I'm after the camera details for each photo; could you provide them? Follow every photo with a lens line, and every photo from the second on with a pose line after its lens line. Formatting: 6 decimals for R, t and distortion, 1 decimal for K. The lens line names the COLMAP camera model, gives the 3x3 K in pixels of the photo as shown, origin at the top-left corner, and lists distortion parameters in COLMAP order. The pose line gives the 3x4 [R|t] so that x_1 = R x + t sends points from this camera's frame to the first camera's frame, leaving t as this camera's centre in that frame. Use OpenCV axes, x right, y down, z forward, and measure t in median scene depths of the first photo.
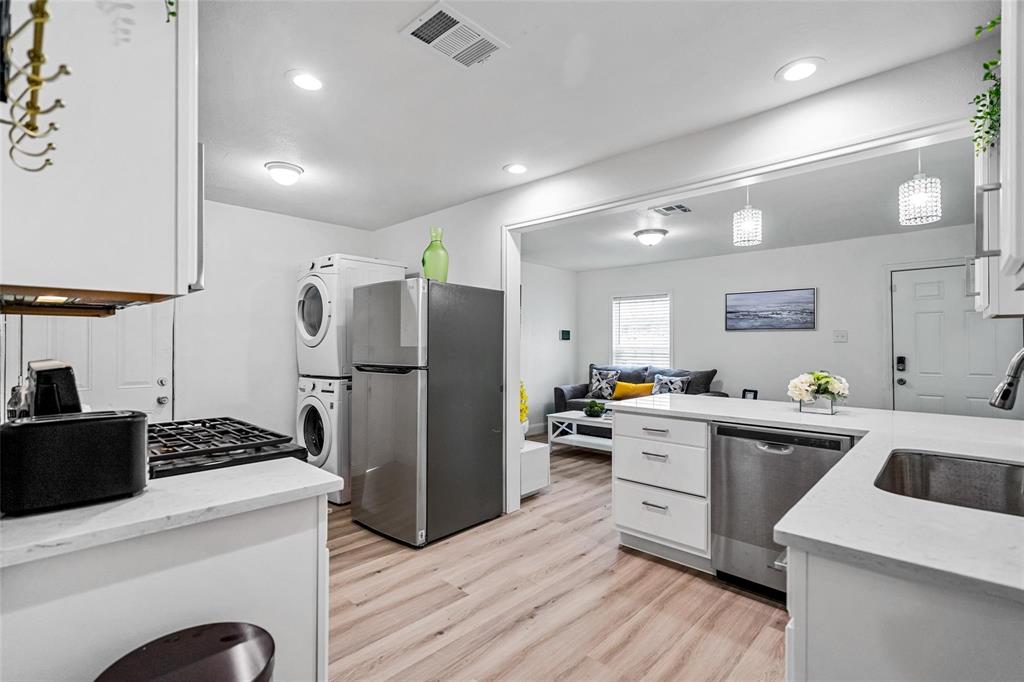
lens RADIAL K [[467.0, 0, 510.2], [0, 467.0, 345.9], [0, 0, 1]] dist [-0.005960, 0.003421]
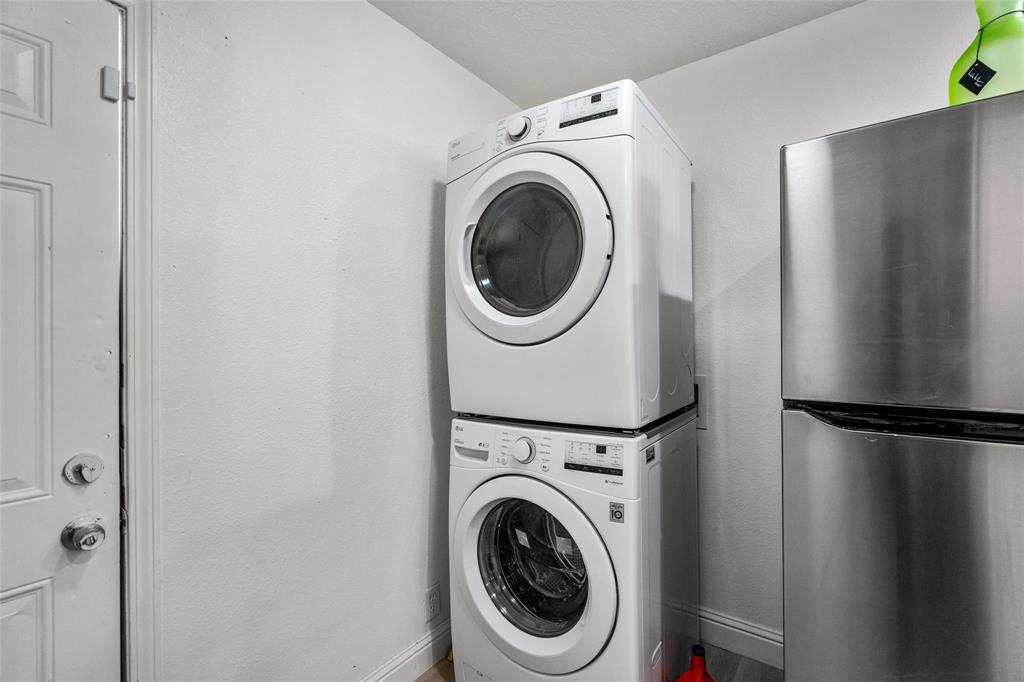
lens RADIAL K [[467.0, 0, 510.4], [0, 467.0, 338.0], [0, 0, 1]] dist [-0.005960, 0.003421]
pose [[0.992016, -0.003211, 0.126069, -0.505501], [0.003552, 0.999991, -0.002481, -0.001631], [-0.126060, 0.002909, 0.992018, 0.662958]]
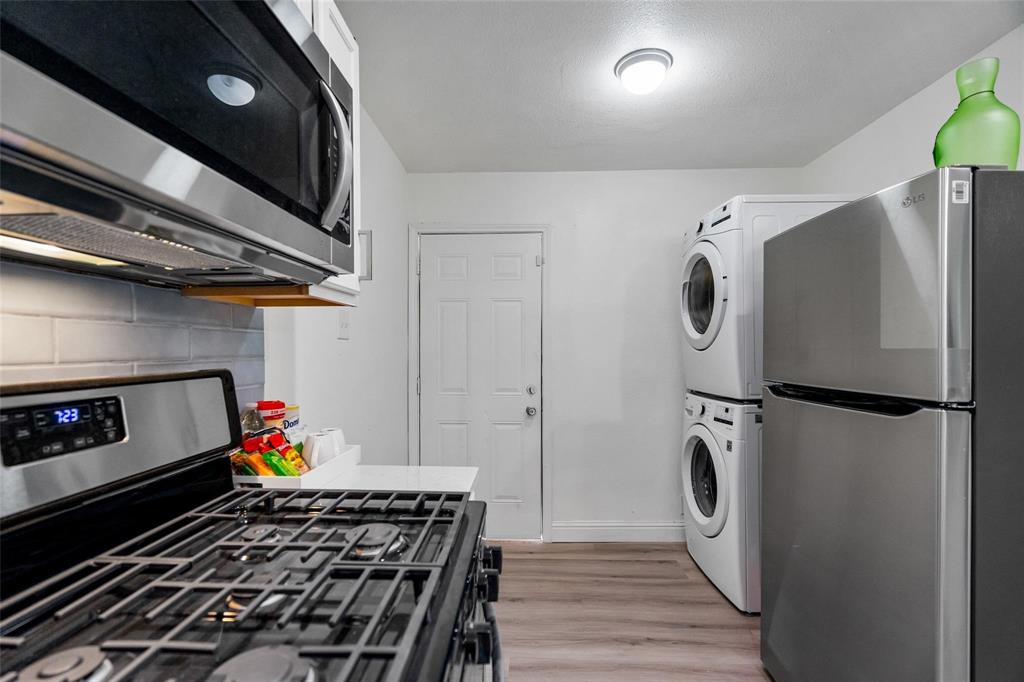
lens RADIAL K [[467.0, 0, 510.0], [0, 467.0, 345.8], [0, 0, 1]] dist [-0.005960, 0.003421]
pose [[0.661925, -0.005819, -0.749547, -0.113636], [0.001710, 0.999979, -0.006254, 0.000354], [0.749568, 0.002858, 0.661921, 0.379262]]
